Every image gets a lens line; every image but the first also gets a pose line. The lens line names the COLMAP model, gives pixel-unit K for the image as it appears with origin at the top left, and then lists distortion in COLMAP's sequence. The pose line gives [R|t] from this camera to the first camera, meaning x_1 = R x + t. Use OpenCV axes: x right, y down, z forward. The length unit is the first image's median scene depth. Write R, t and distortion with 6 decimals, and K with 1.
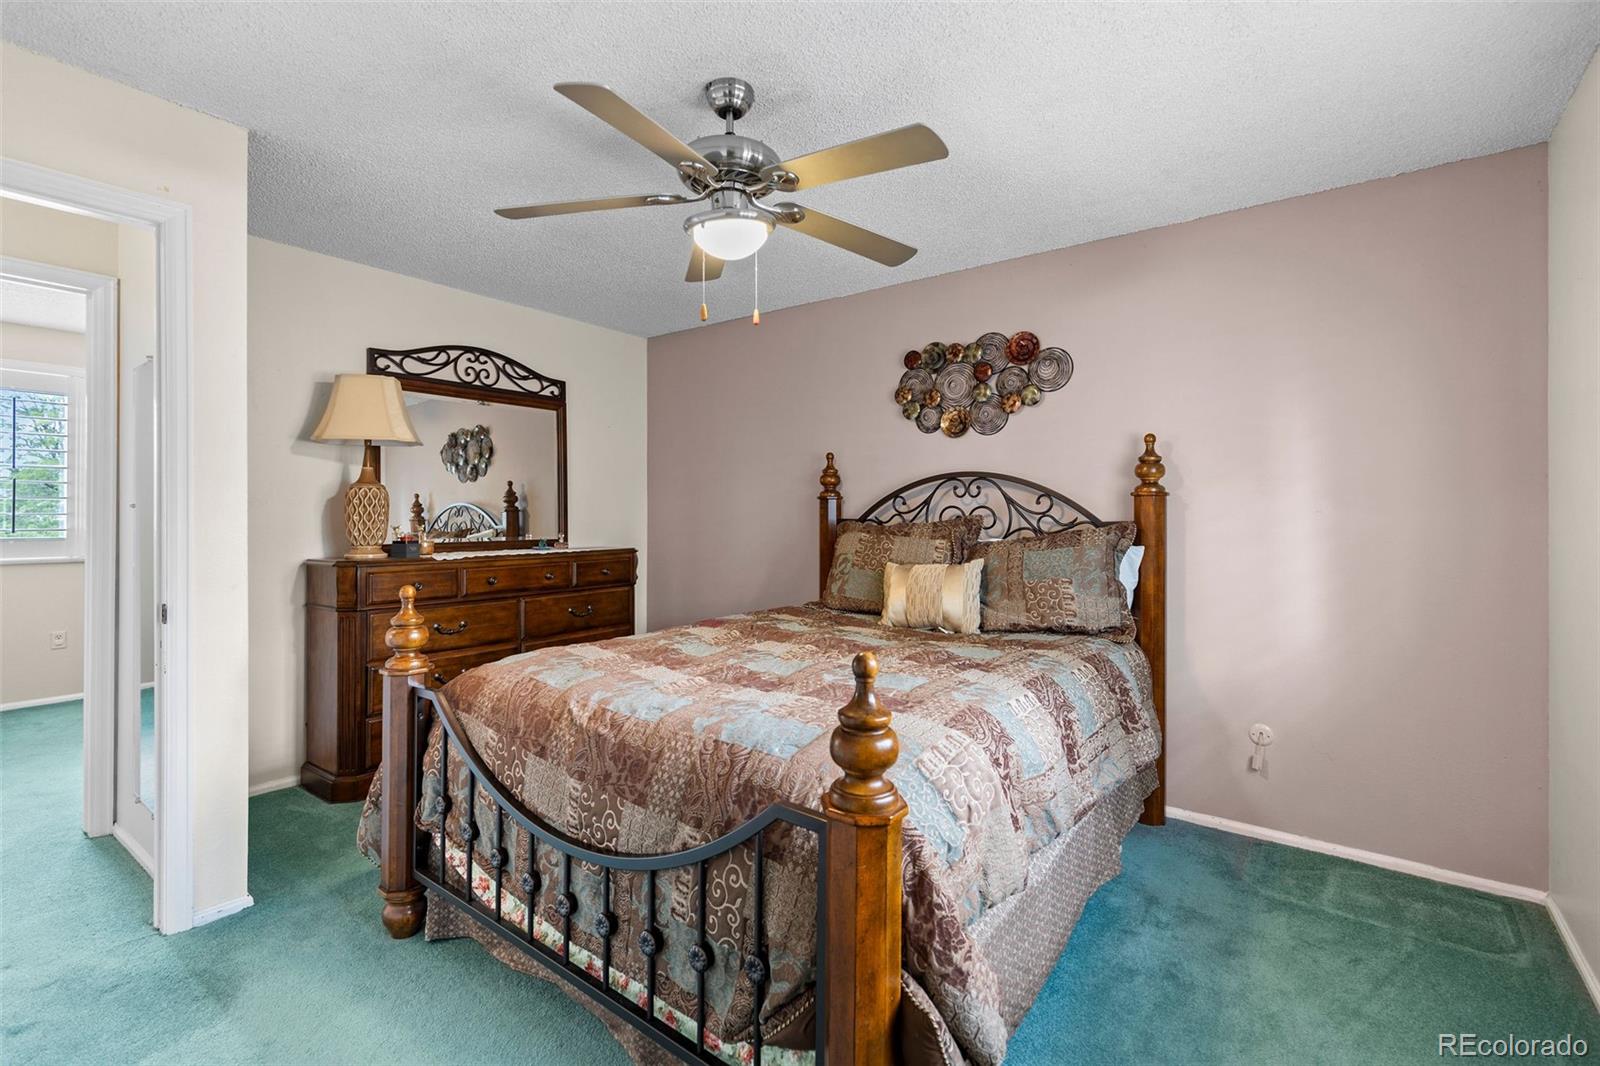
lens RADIAL K [[723.8, 0, 802.6], [0, 723.8, 518.4], [0, 0, 1]] dist [0.018844, 0.000138]
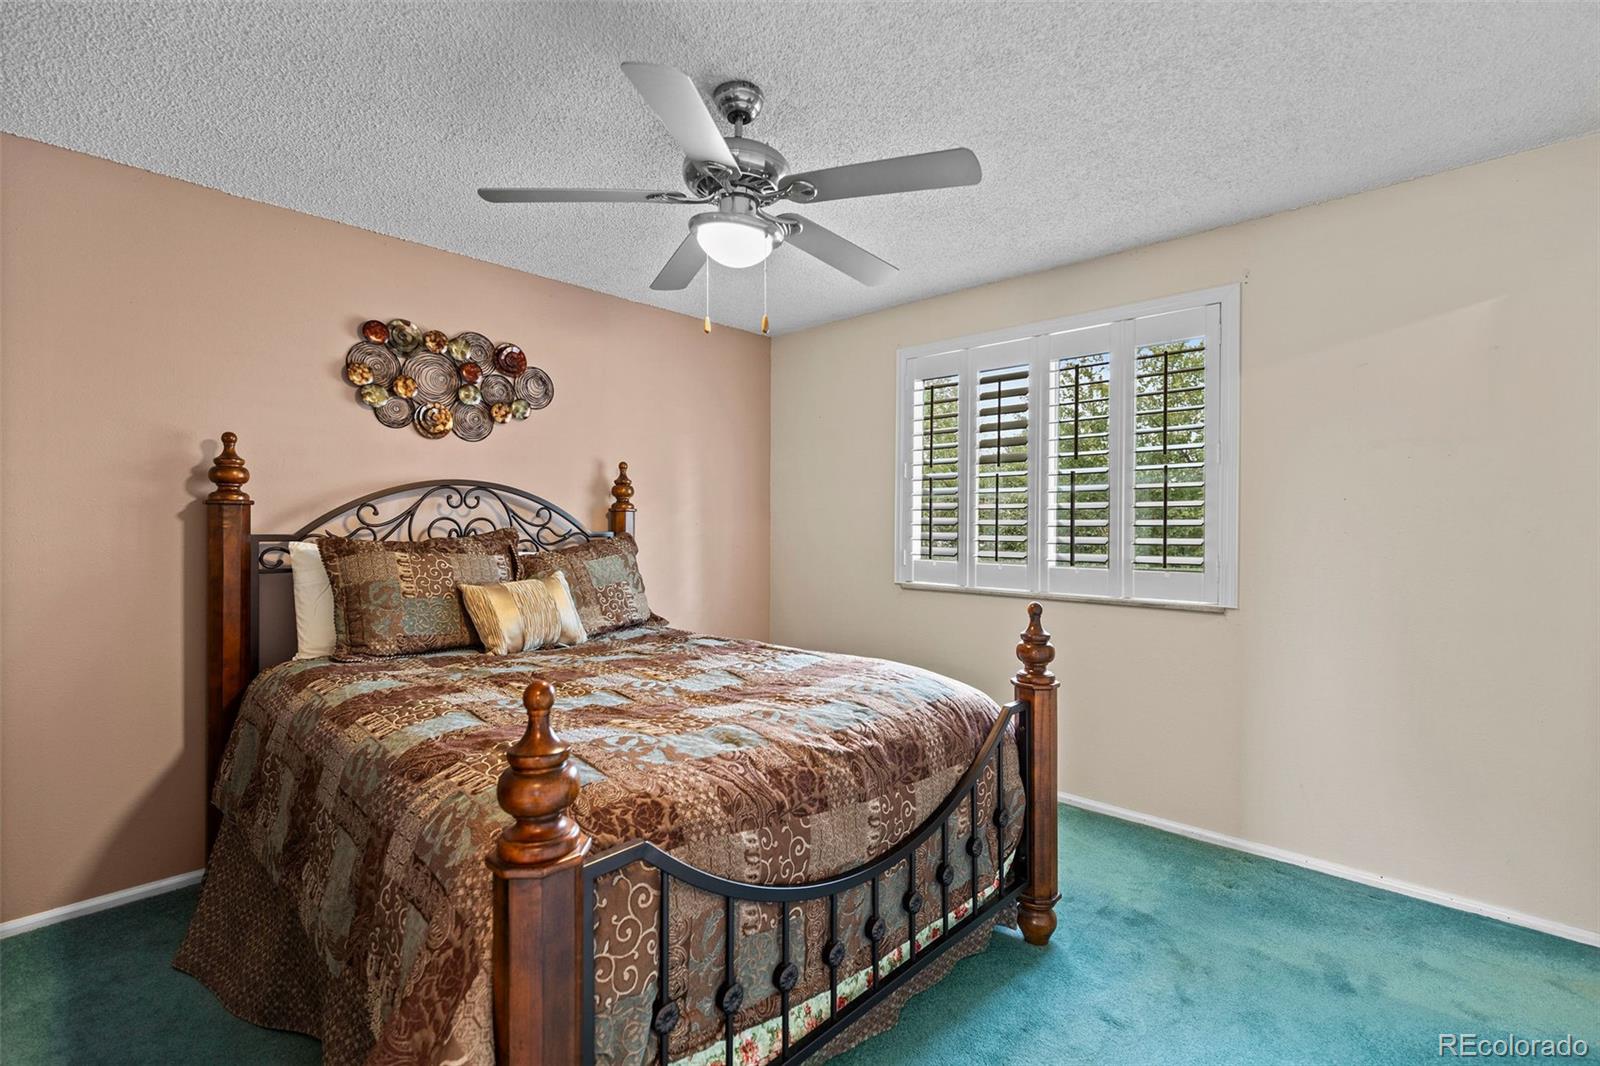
lens RADIAL K [[723.8, 0, 803.3], [0, 723.8, 531.0], [0, 0, 1]] dist [0.018844, 0.000138]
pose [[0.097794, -0.011455, 0.995141, -0.645537], [0.007173, 0.999916, 0.010805, -0.007518], [-0.995181, 0.006081, 0.097867, 0.496694]]
